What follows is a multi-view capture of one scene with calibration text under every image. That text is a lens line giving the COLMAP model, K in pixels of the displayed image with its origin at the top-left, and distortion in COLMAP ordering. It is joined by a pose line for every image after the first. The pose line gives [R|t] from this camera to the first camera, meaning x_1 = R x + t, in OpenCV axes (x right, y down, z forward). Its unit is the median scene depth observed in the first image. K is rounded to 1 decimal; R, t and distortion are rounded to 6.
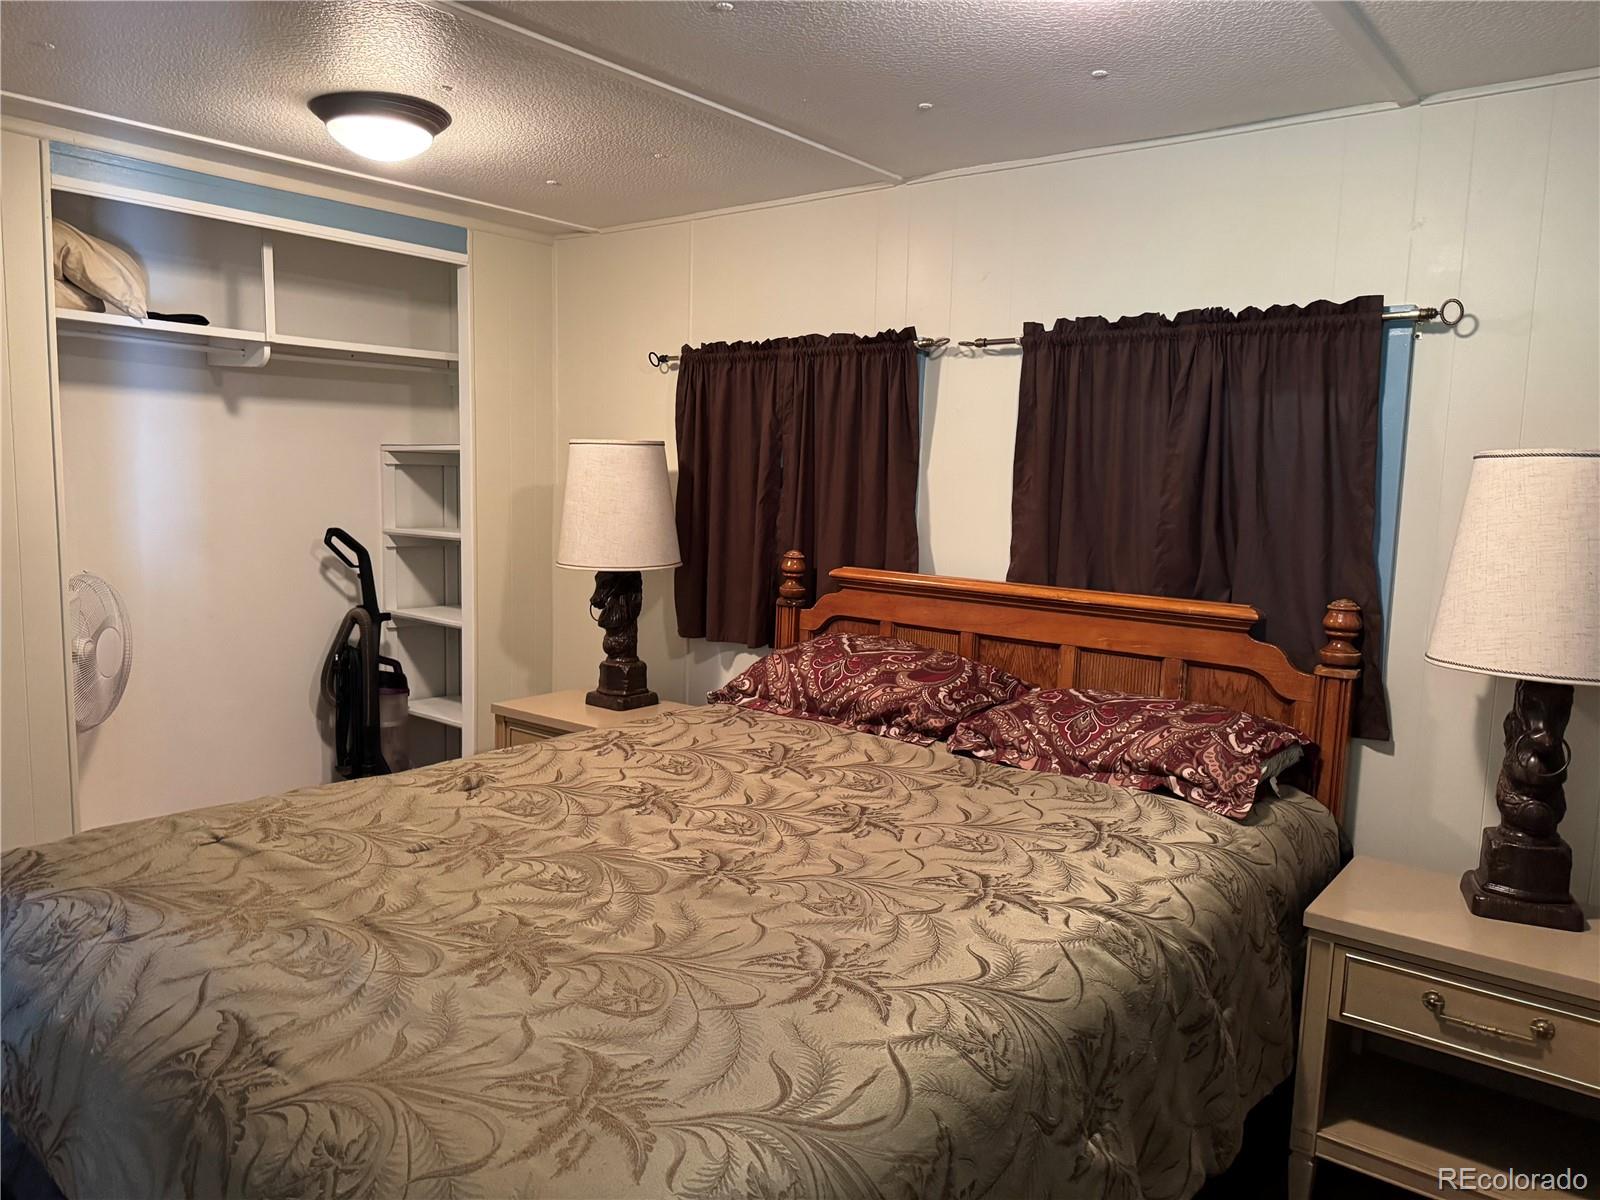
lens RADIAL K [[1096.5, 0, 800.0], [0, 1096.5, 600.0], [0, 0, 1]] dist [-0.054086, -0.003051]
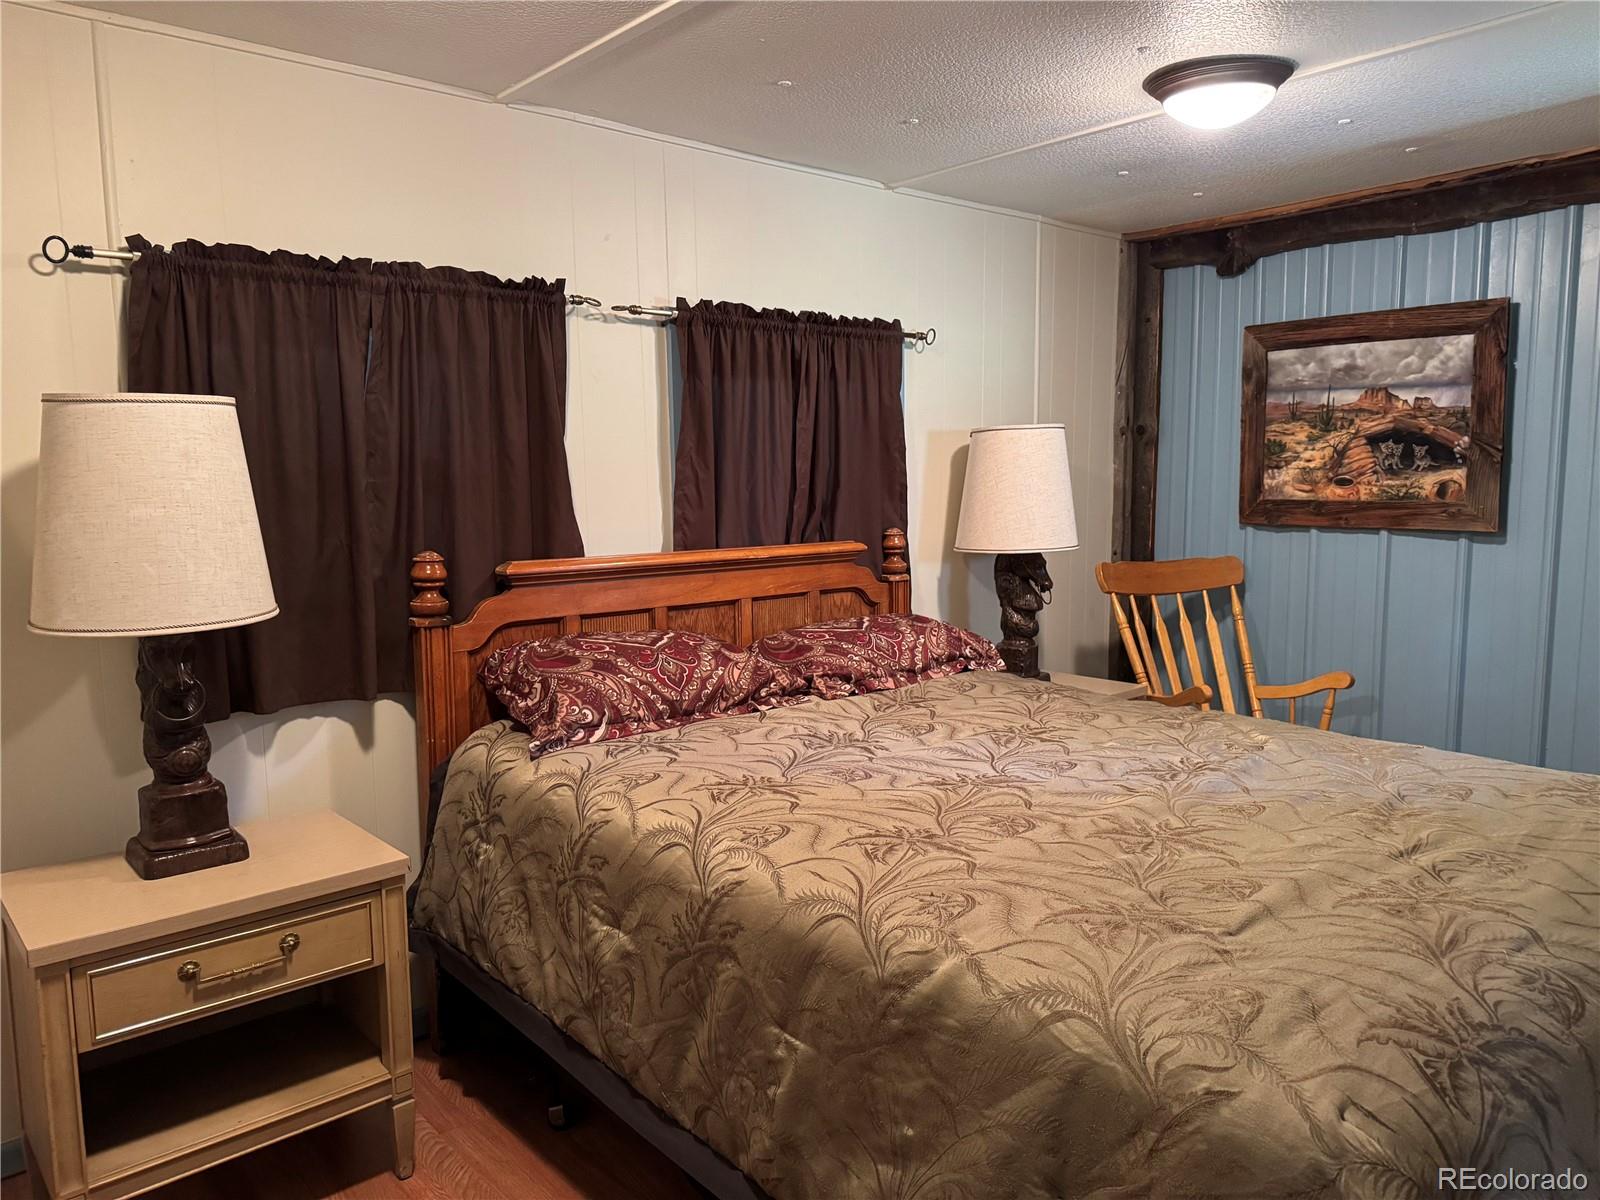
lens RADIAL K [[1165.7, 0, 800.0], [0, 1165.7, 600.0], [0, 0, 1]] dist [0.031903, 0.000607]
pose [[0.154323, -0.153118, 0.976084, -0.889961], [0.110289, 0.984414, 0.136988, -0.111701], [-0.981845, 0.086511, 0.168805, 0.721988]]
